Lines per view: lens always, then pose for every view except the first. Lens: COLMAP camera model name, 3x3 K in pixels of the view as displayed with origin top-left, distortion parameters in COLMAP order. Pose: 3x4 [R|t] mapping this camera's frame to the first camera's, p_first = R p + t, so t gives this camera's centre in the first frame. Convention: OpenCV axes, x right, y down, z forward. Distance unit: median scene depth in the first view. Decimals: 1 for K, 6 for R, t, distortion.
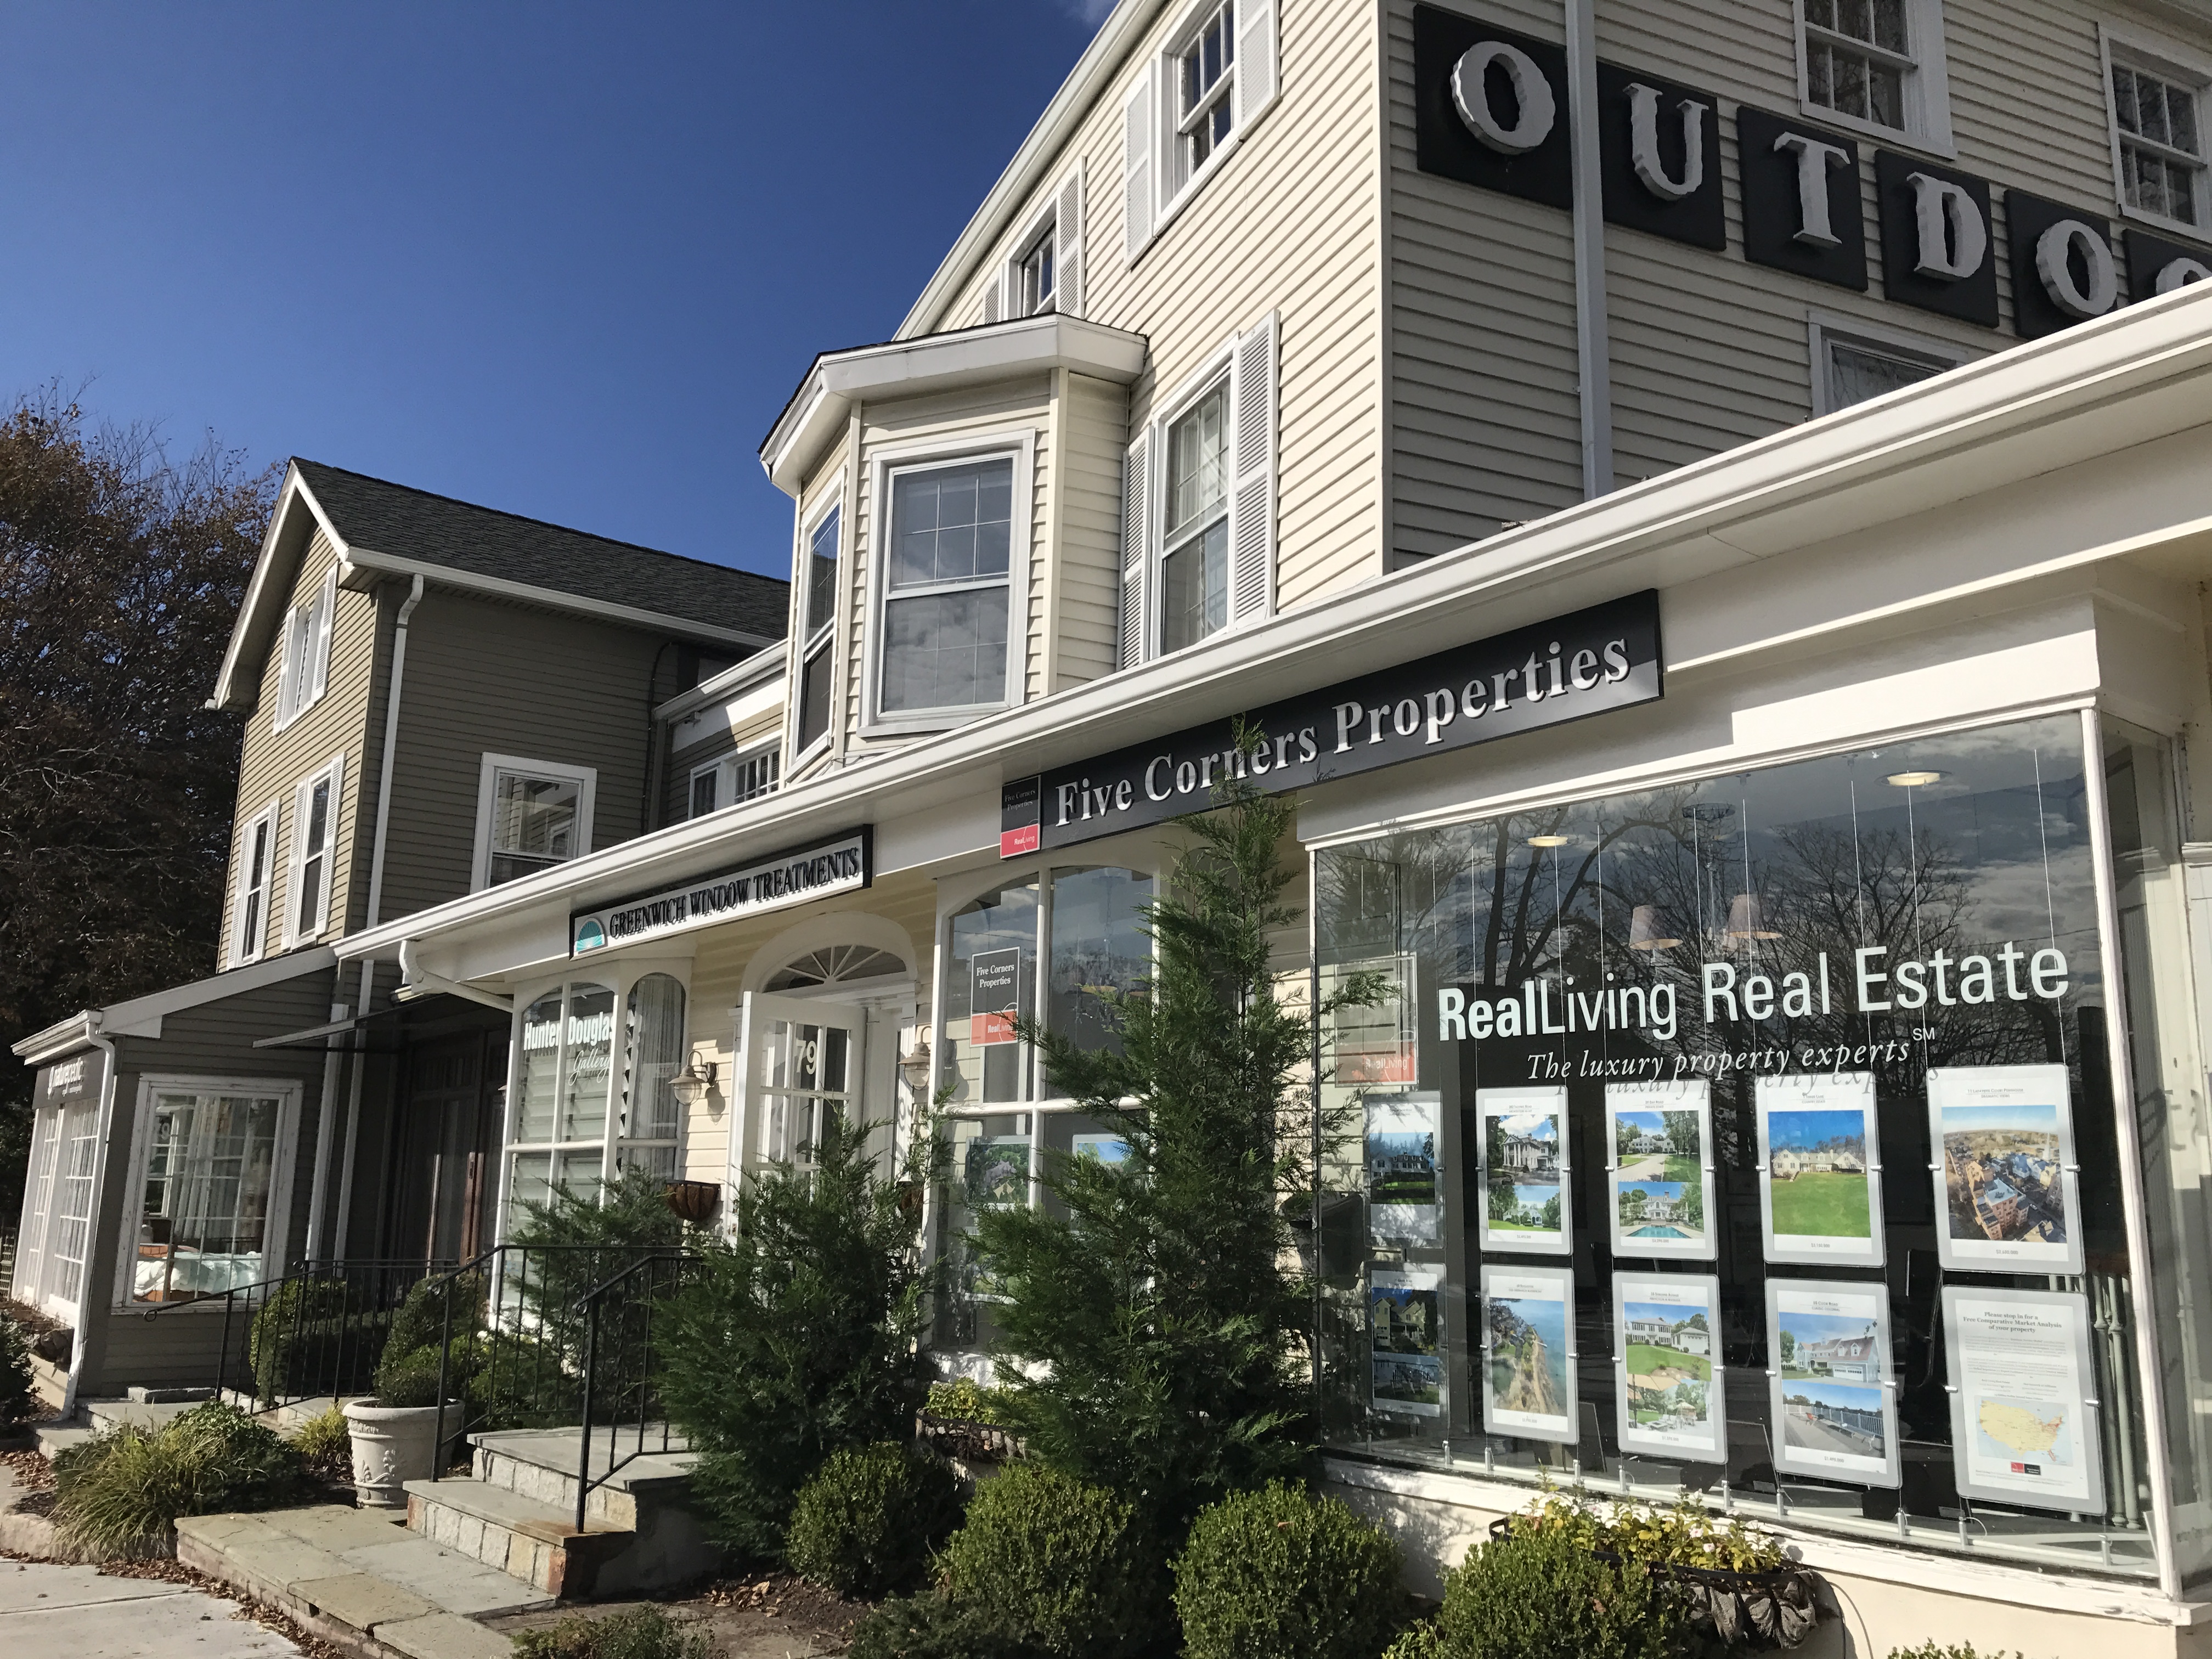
lens RADIAL K [[1831.5, 0, 1106.0], [0, 1831.5, 829.5], [0, 0, 1]] dist [0.006717, 0.001630]
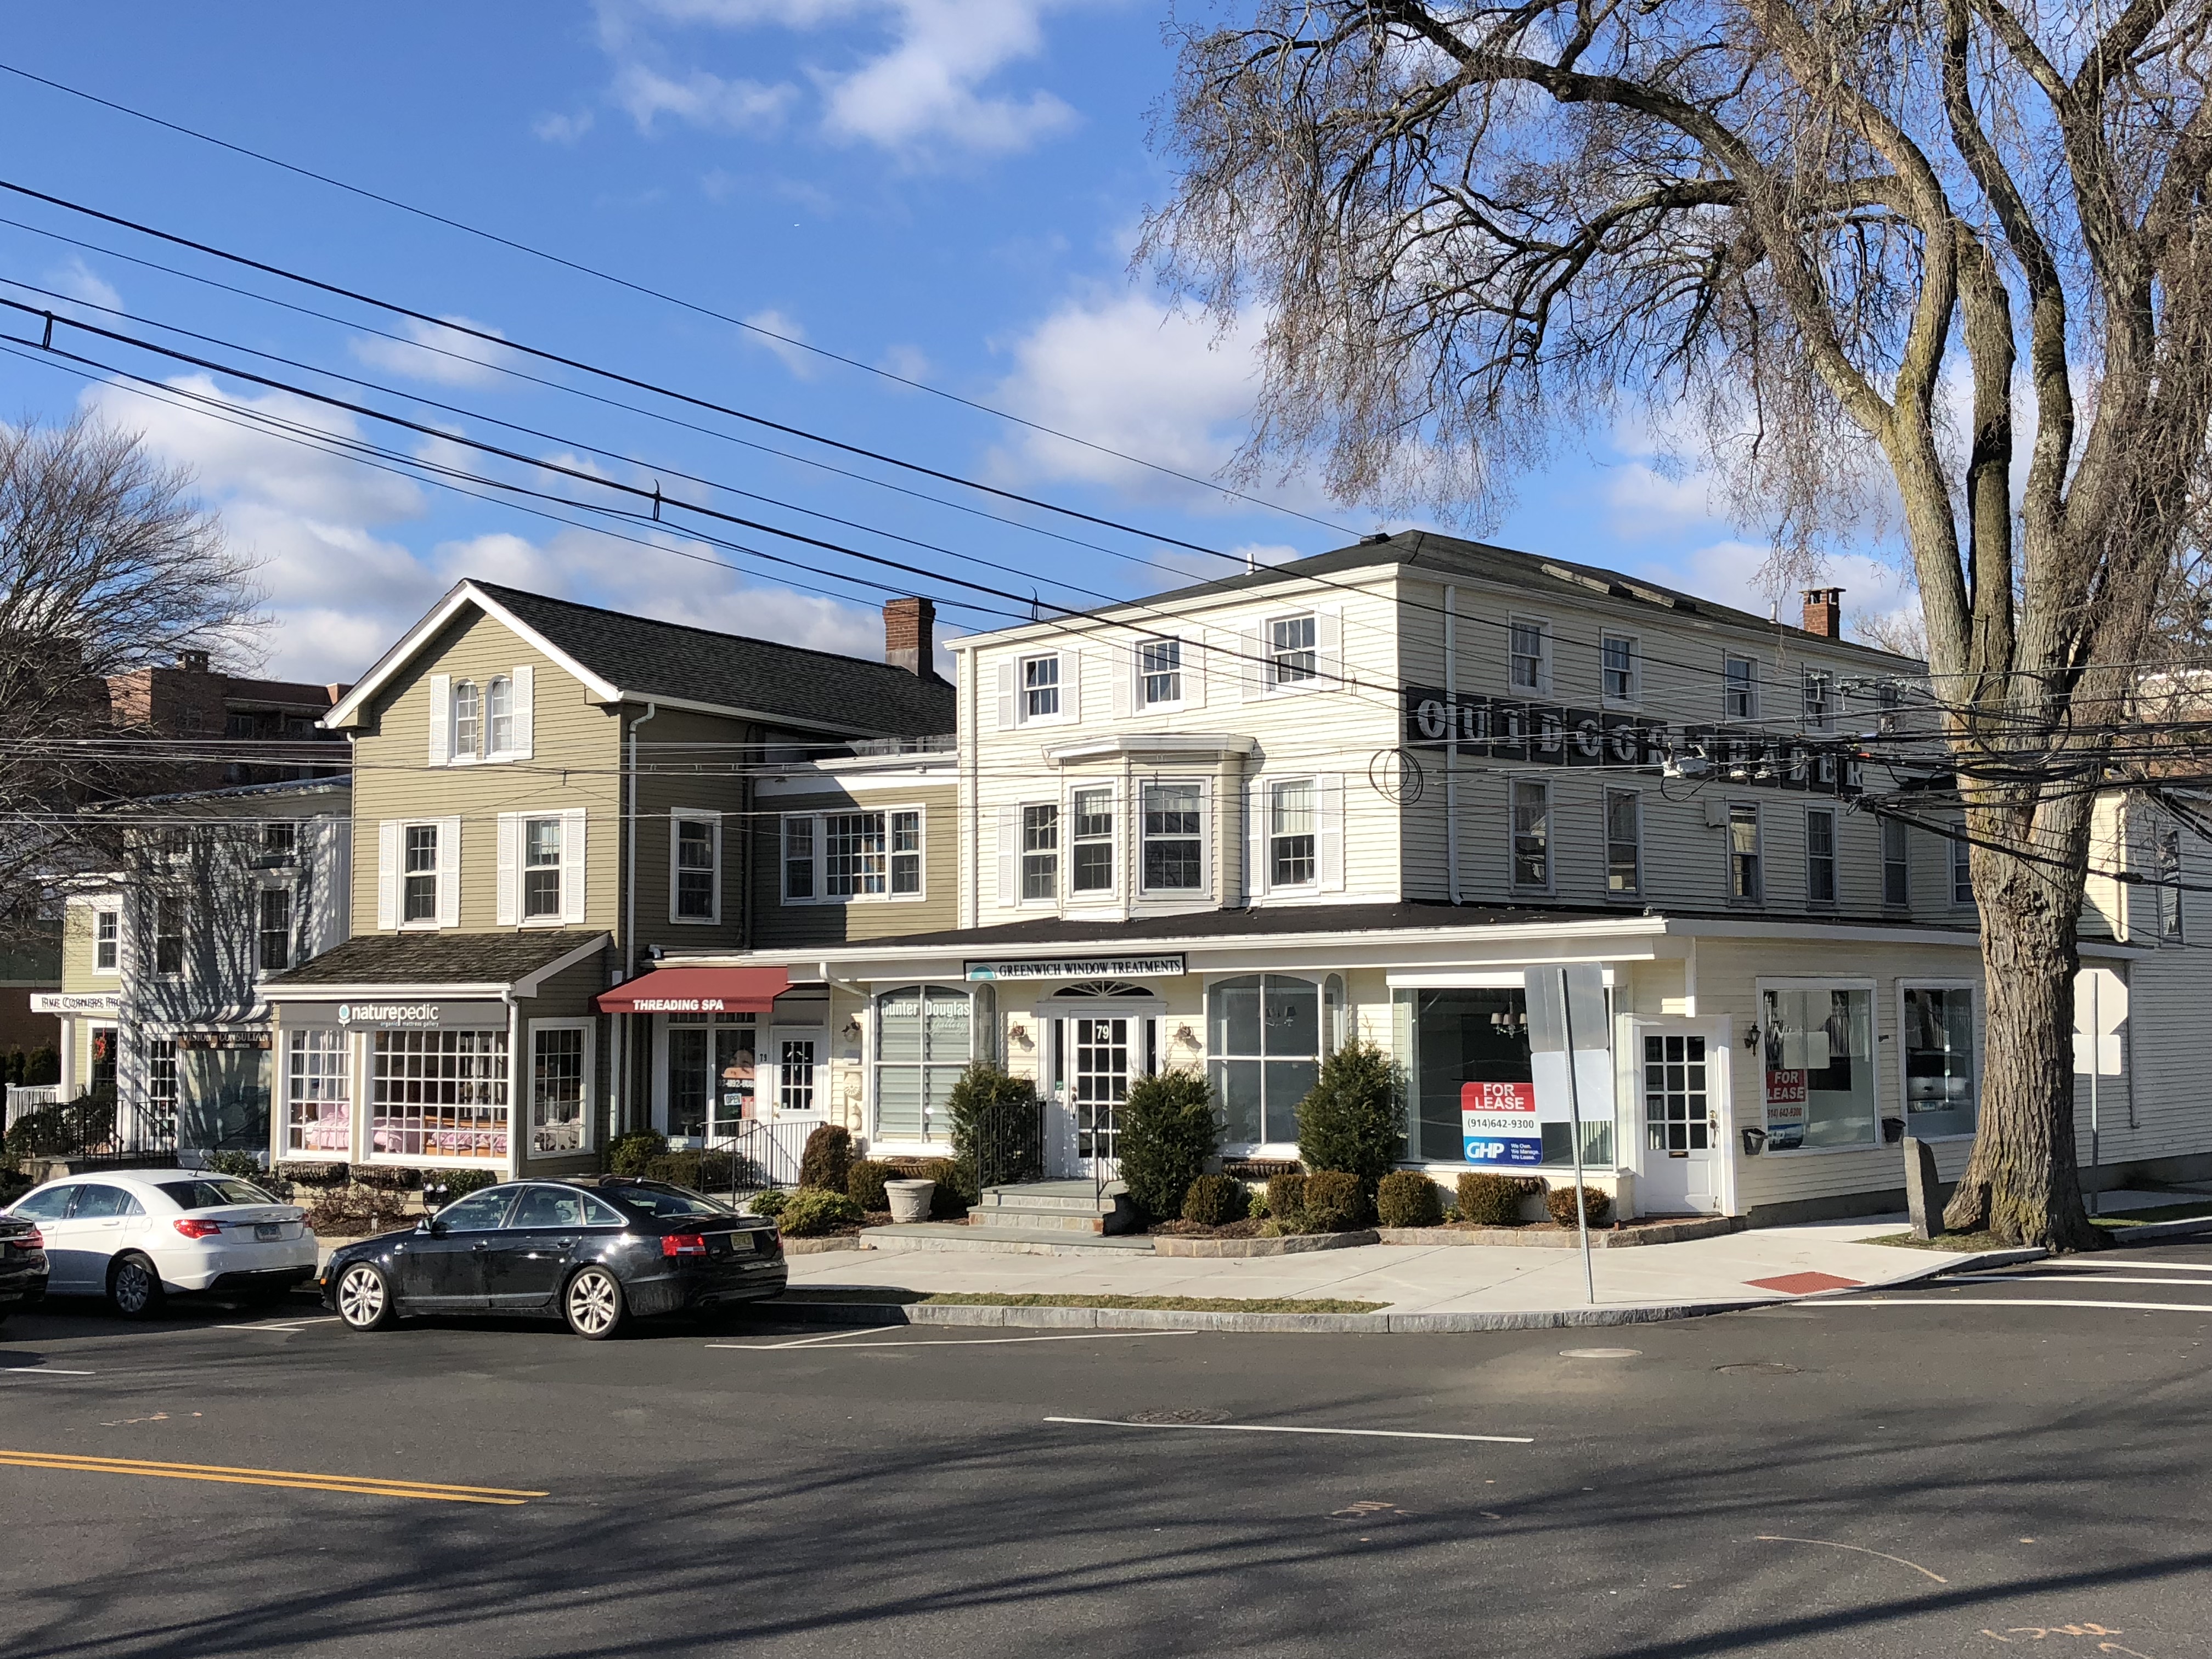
lens RADIAL K [[2387.4, 0, 1106.0], [0, 2387.4, 829.5], [0, 0, 1]] dist [0.004815, 0.000143]
pose [[0.930956, 0.001079, 0.365131, -1.341140], [-0.049658, 0.991079, 0.123682, -0.536952], [-0.361740, -0.133274, 0.922704, -1.904427]]
